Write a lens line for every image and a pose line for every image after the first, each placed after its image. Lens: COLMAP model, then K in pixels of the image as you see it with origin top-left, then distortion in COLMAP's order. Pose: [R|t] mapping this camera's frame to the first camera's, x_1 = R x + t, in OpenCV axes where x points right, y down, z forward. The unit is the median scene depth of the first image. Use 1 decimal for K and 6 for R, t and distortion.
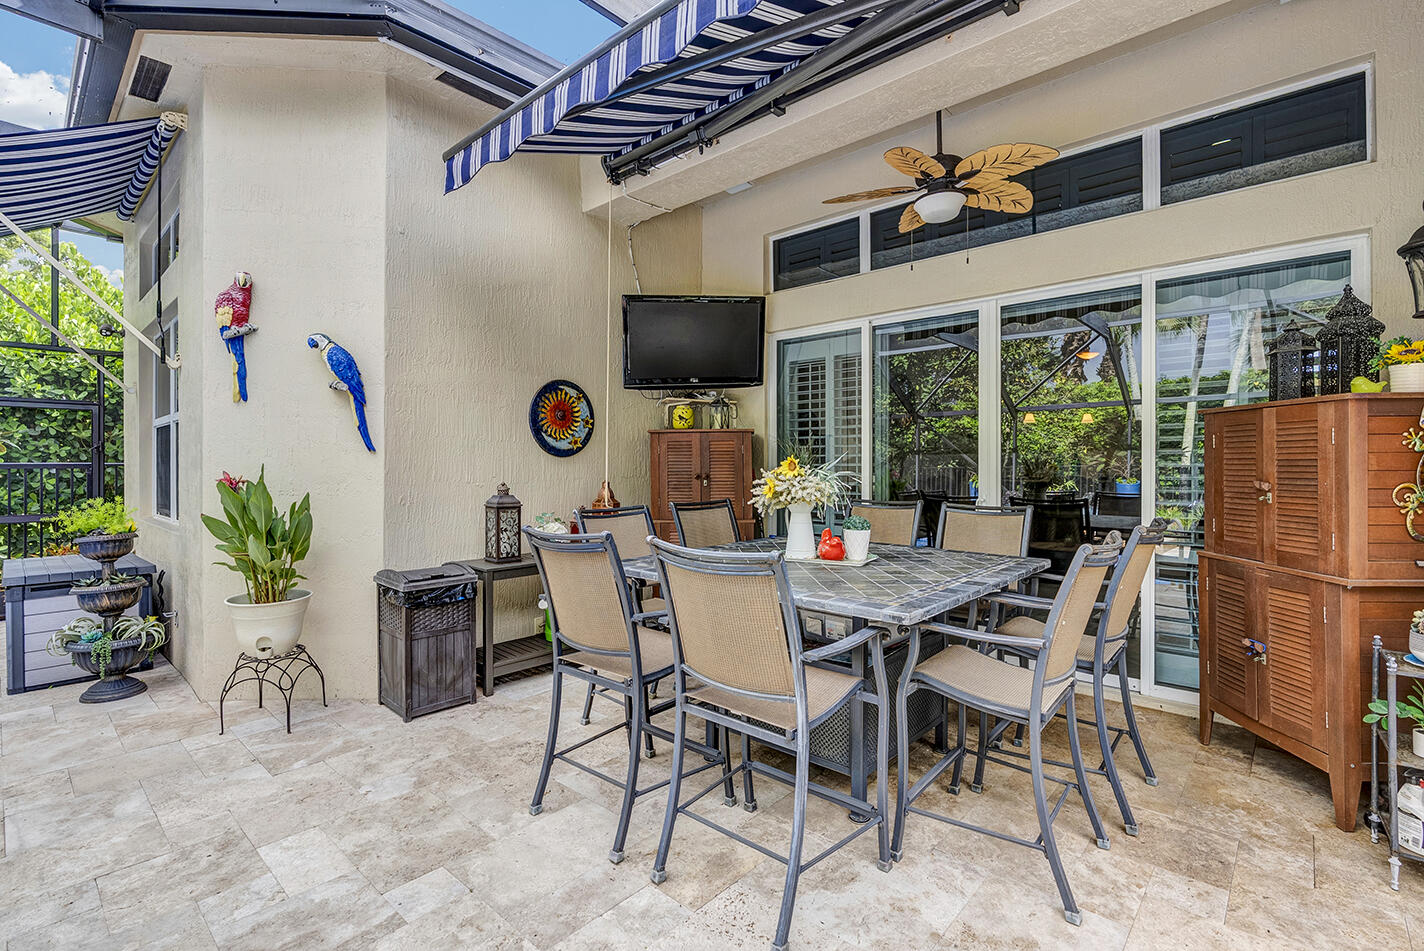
lens RADIAL K [[653.6, 0, 716.2], [0, 653.6, 465.8], [0, 0, 1]] dist [-0.002378, 0.000471]
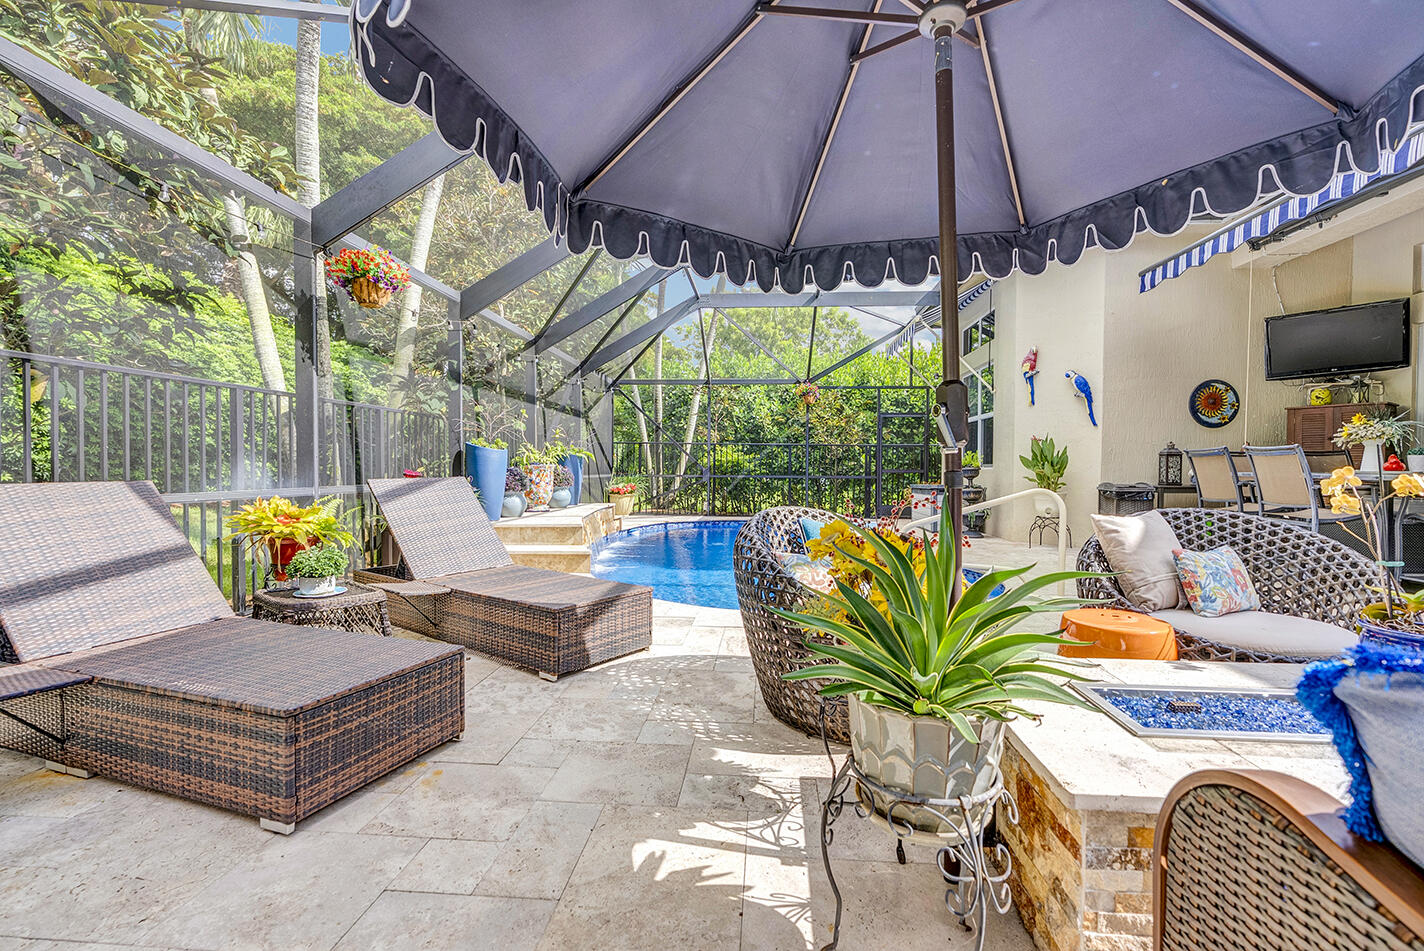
lens RADIAL K [[653.6, 0, 718.9], [0, 653.6, 473.3], [0, 0, 1]] dist [-0.002378, 0.000471]
pose [[0.617065, 0.013017, -0.786805, 0.304873], [-0.008927, 0.999915, 0.009542, 0.102861], [0.786862, 0.001136, 0.617128, -1.031970]]
